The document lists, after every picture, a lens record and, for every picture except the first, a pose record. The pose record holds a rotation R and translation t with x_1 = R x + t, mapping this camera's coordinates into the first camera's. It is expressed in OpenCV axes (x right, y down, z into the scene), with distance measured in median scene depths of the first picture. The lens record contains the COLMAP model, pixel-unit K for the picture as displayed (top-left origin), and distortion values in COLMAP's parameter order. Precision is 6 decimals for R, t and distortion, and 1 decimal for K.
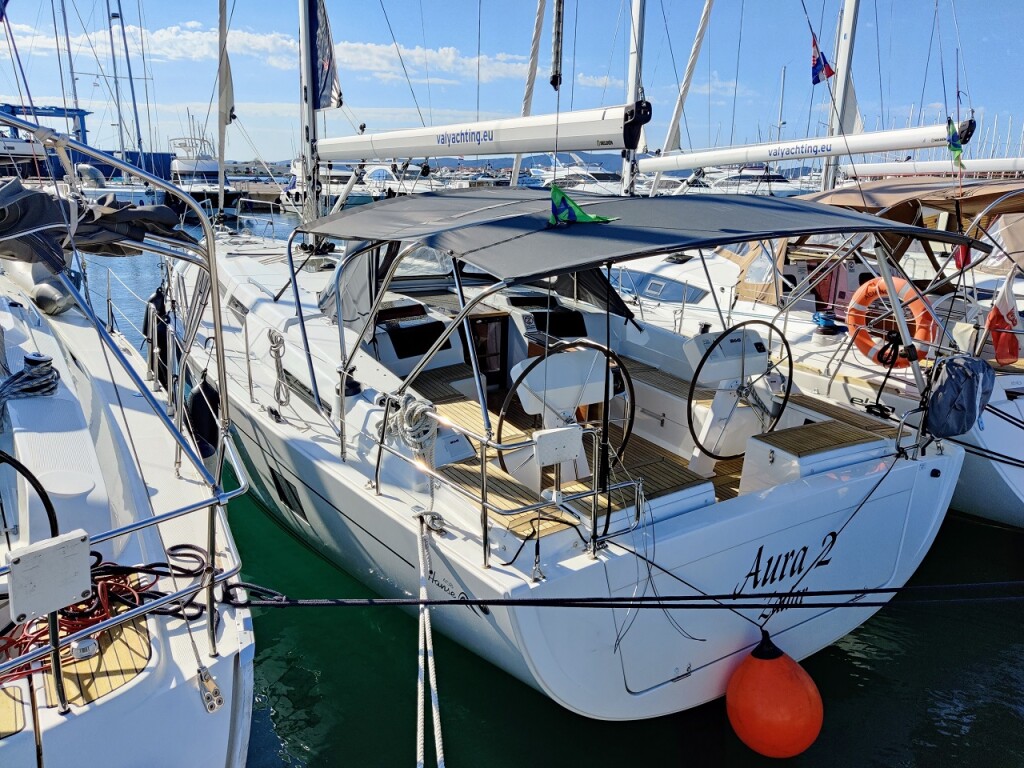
lens RADIAL K [[737.2, 0, 510.6], [0, 737.2, 383.1], [0, 0, 1]] dist [0.004994, -0.010186]
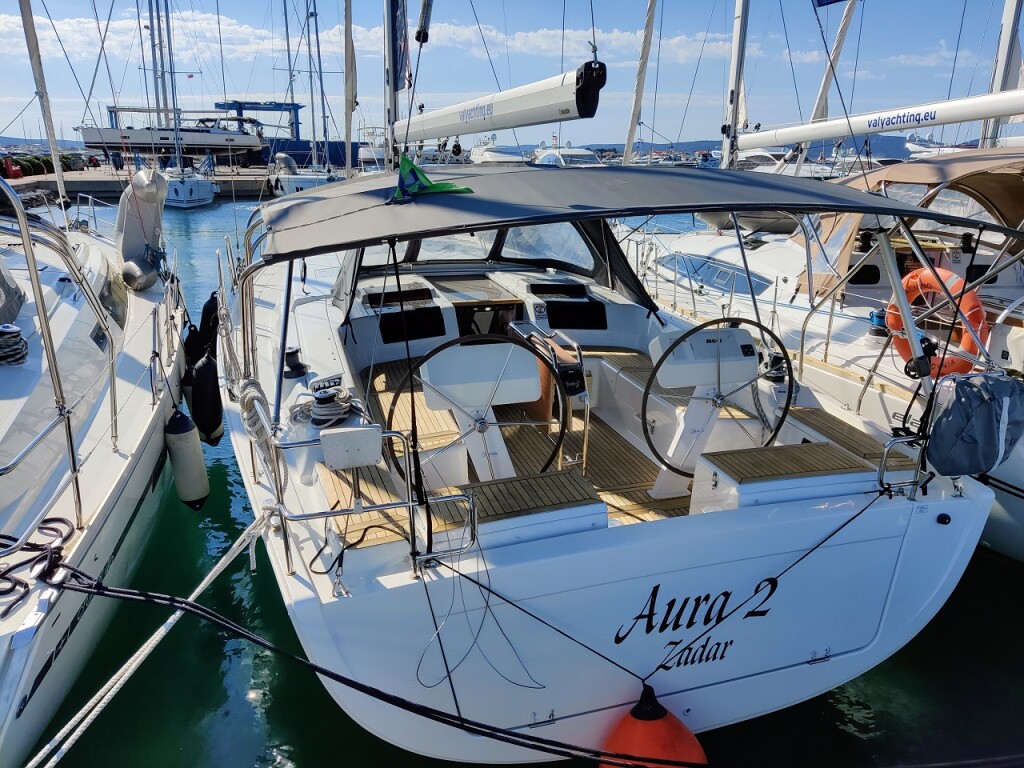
lens RADIAL K [[737.2, 0, 514.0], [0, 737.2, 382.8], [0, 0, 1]] dist [0.004994, -0.010186]
pose [[0.969515, 0.058984, -0.237826, 0.222926], [-0.054779, 0.998204, 0.024257, -0.013086], [0.238830, -0.010490, 0.971005, 0.087107]]
